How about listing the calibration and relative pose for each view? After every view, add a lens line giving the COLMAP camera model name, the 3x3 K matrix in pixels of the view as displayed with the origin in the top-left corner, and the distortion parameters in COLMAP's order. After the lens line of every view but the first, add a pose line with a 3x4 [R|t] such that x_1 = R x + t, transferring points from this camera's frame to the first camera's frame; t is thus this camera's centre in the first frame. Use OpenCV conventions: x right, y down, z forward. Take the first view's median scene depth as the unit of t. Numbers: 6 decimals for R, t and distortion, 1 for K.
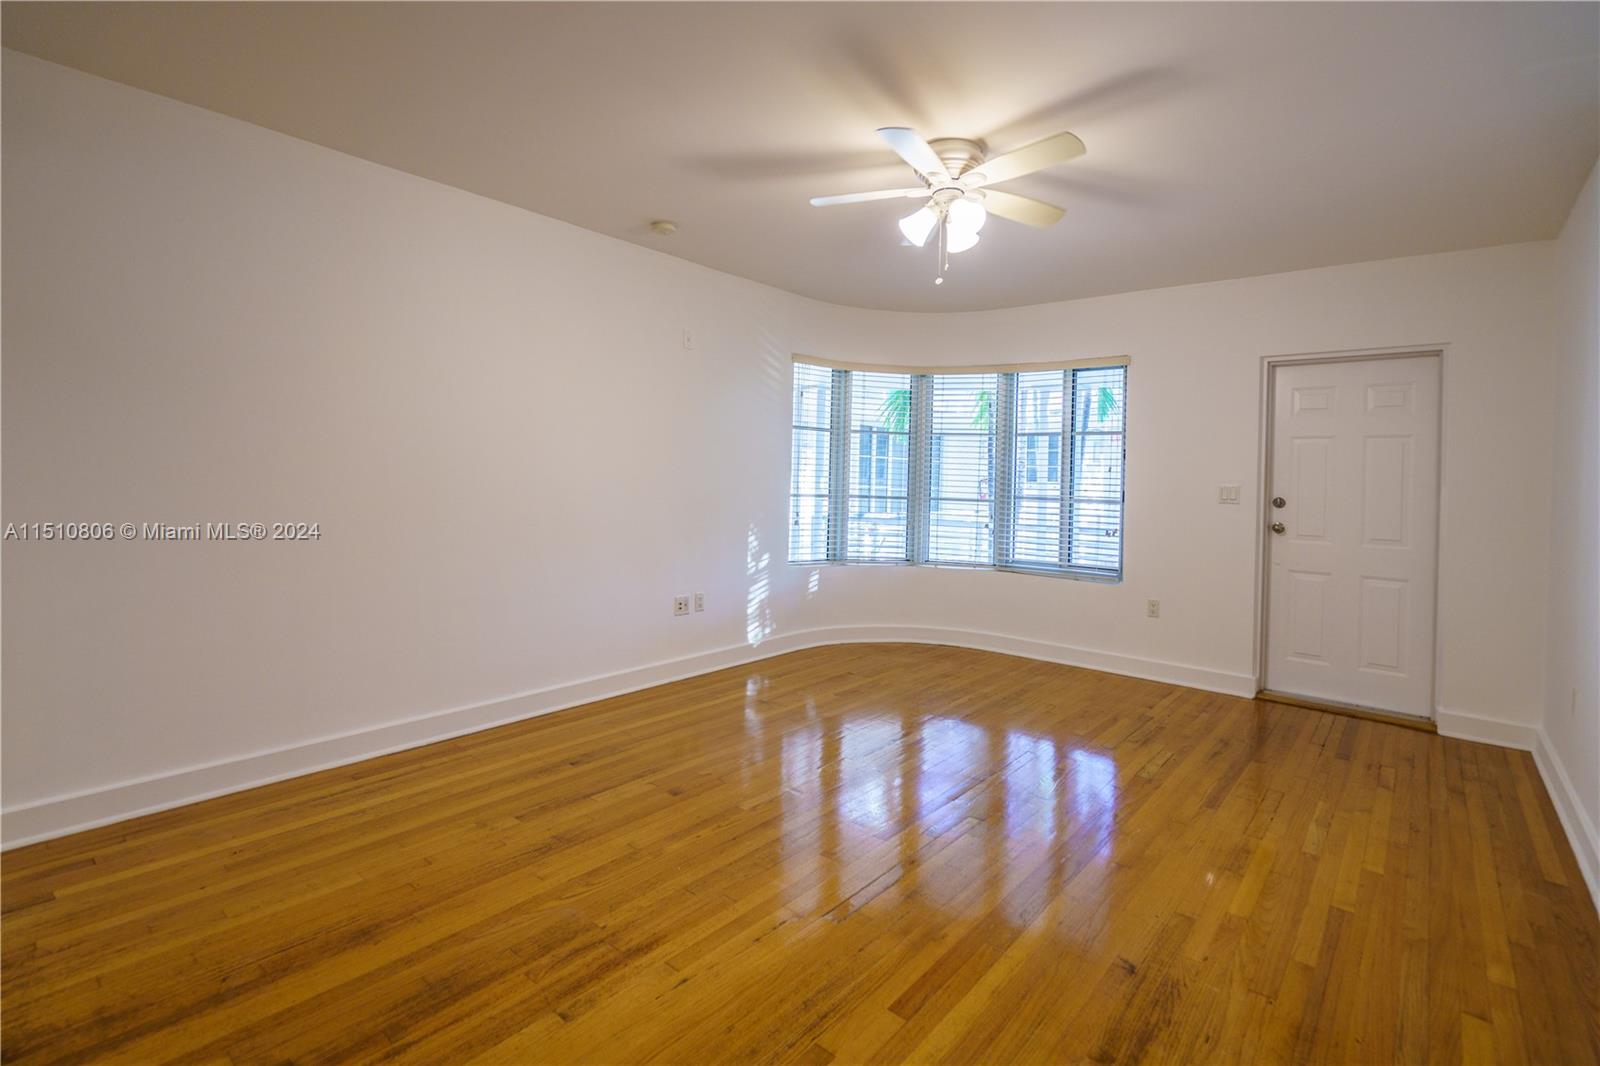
lens RADIAL K [[748.6, 0, 799.4], [0, 748.6, 478.8], [0, 0, 1]] dist [-0.002709, -0.000458]
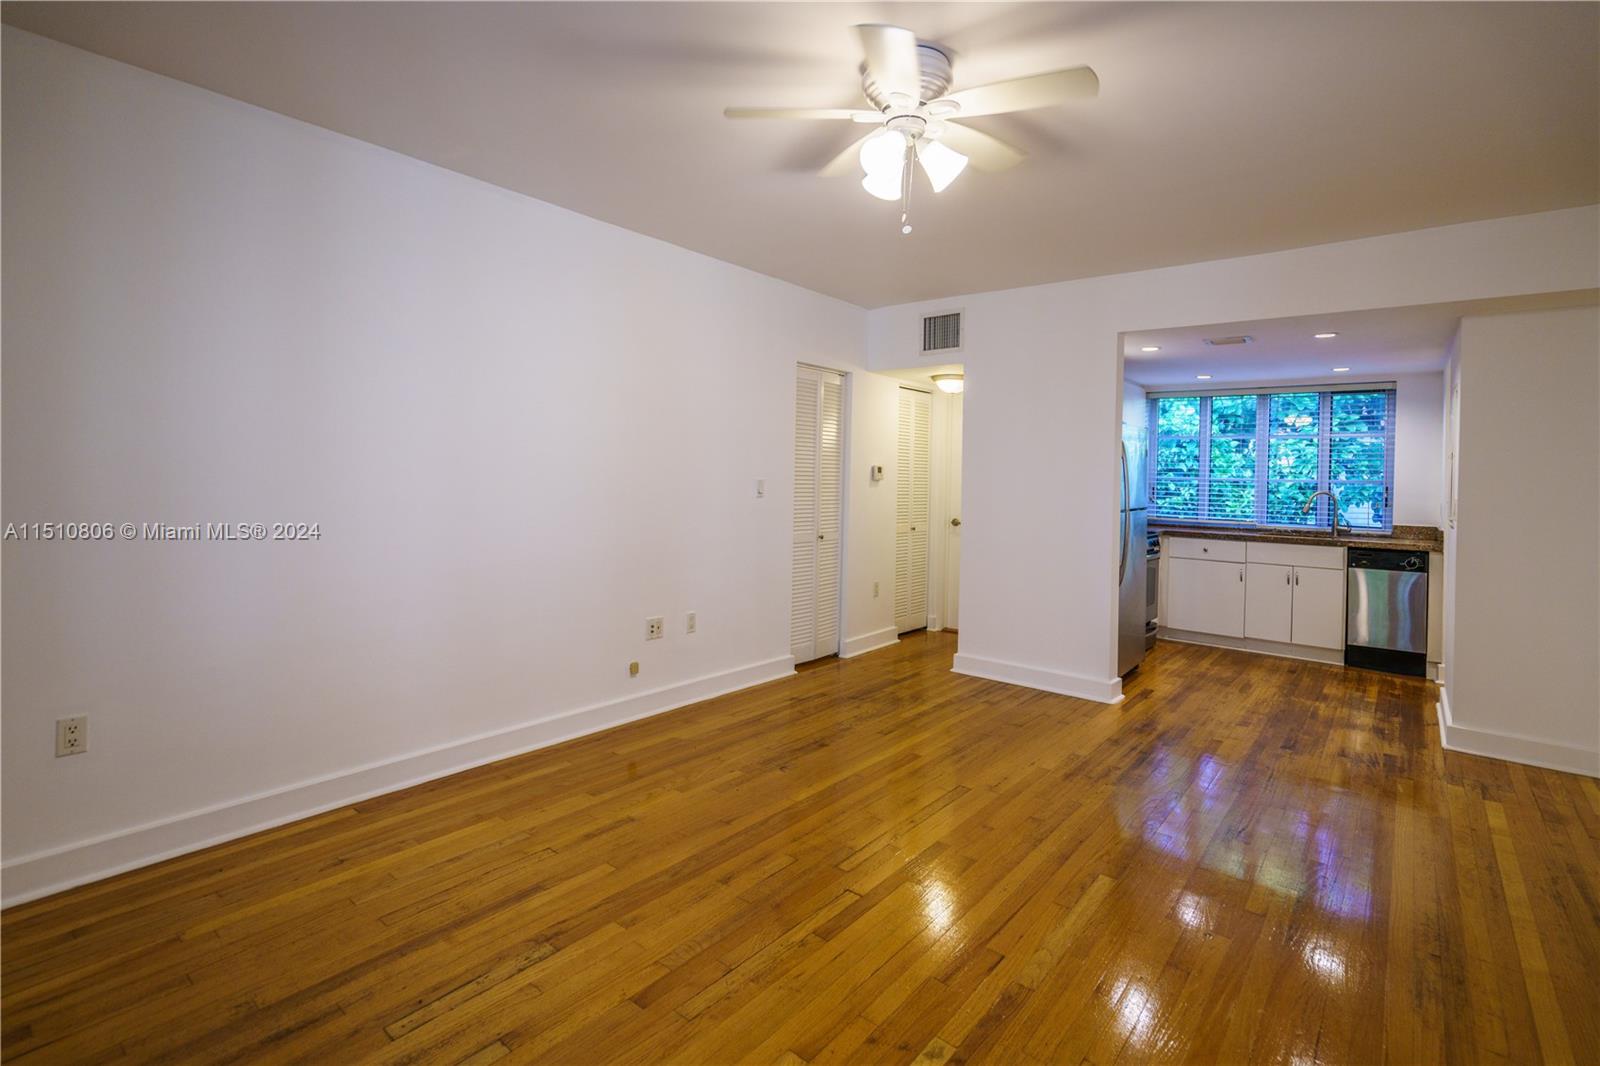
lens RADIAL K [[748.6, 0, 799.4], [0, 748.6, 478.8], [0, 0, 1]] dist [-0.002709, -0.000458]
pose [[-0.998588, -0.051935, -0.011145, 0.299545], [-0.051984, 0.998639, 0.004230, -0.009626], [0.010910, 0.004803, -0.999929, 1.770923]]
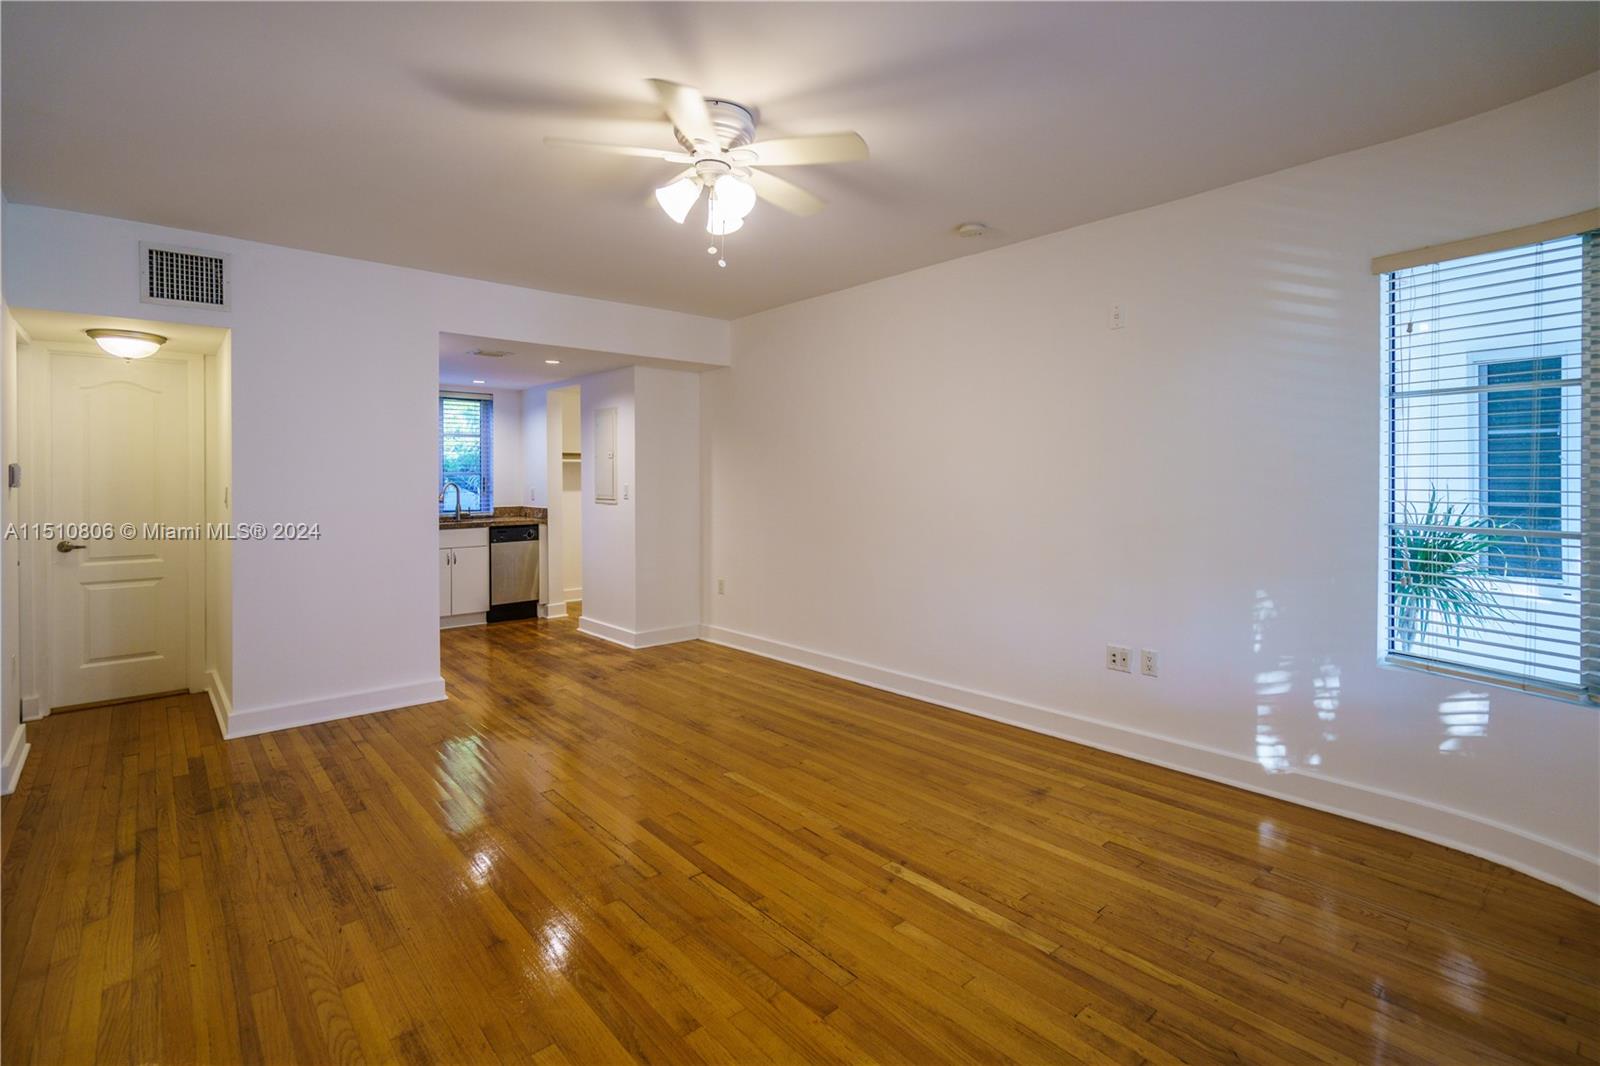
lens RADIAL K [[752.6, 0, 793.4], [0, 752.6, 479.1], [0, 0, 1]] dist [0.000714, 0.000045]
pose [[-0.162439, -0.023421, -0.986441, 1.031457], [-0.000303, 0.999719, -0.023686, 0.004385], [0.986718, -0.003549, -0.162401, 1.230931]]
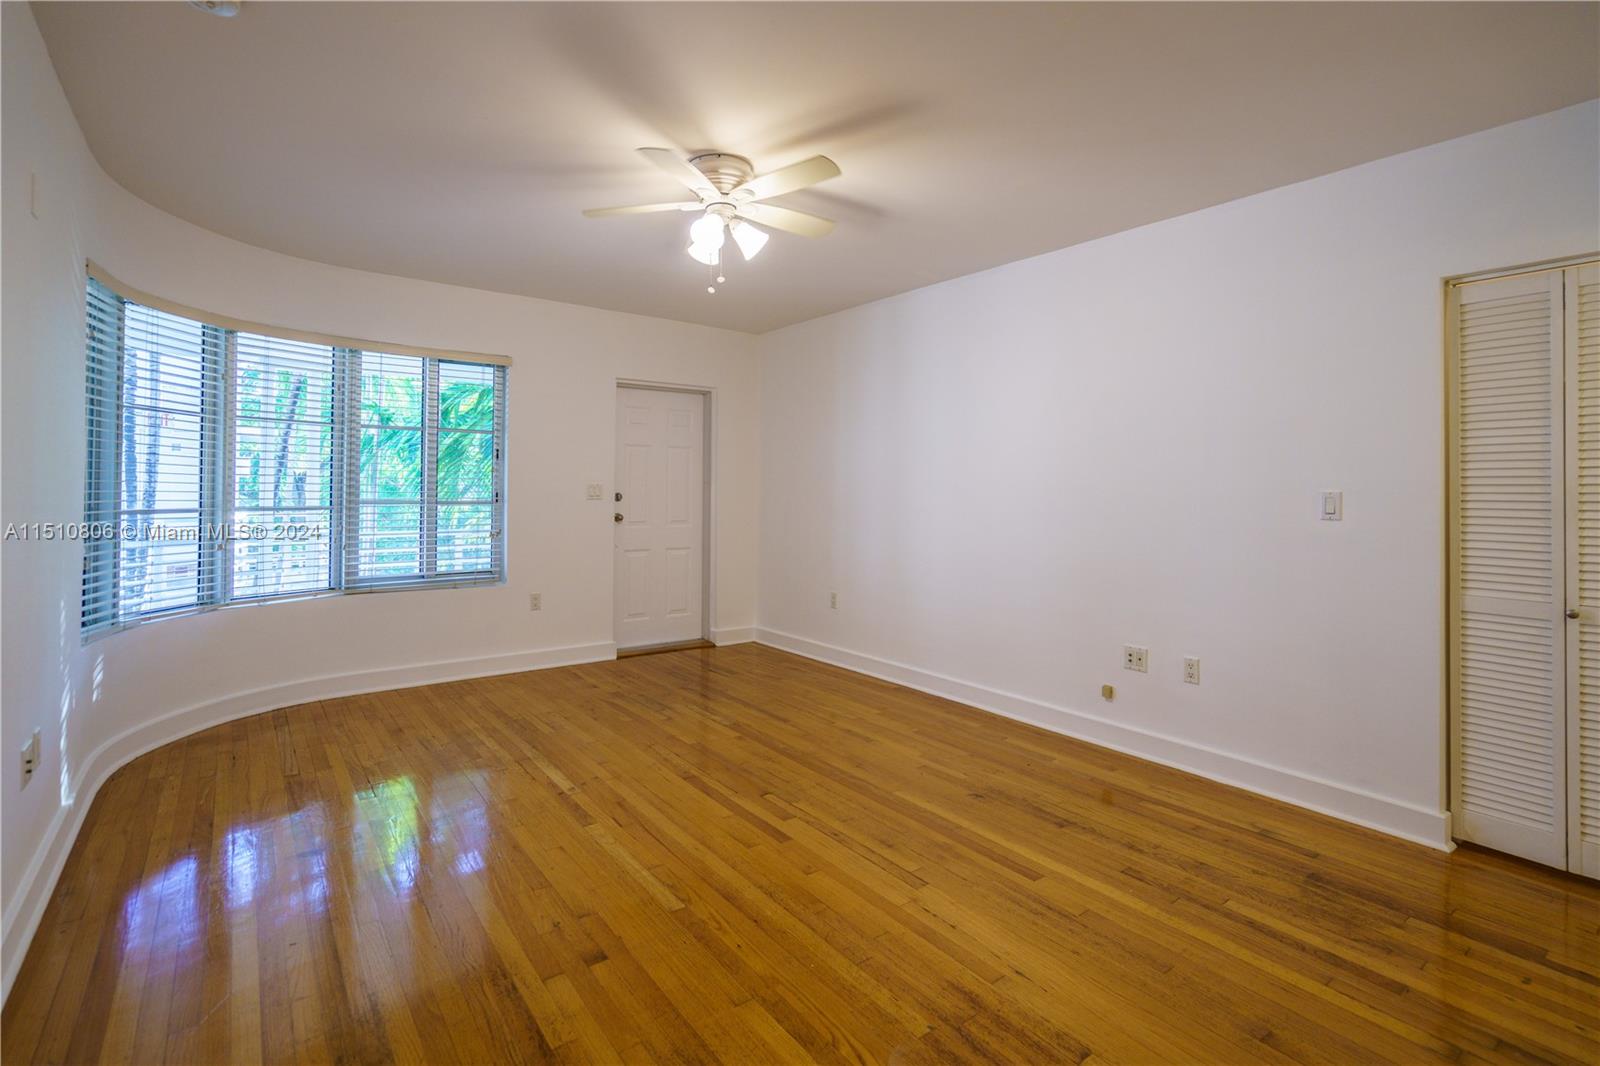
lens RADIAL K [[748.6, 0, 799.4], [0, 748.6, 478.8], [0, 0, 1]] dist [-0.002709, -0.000458]
pose [[0.225523, -0.013854, 0.974139, -0.774091], [-0.002747, 0.999886, 0.014856, -0.027358], [-0.974234, -0.006027, 0.225459, 0.662887]]
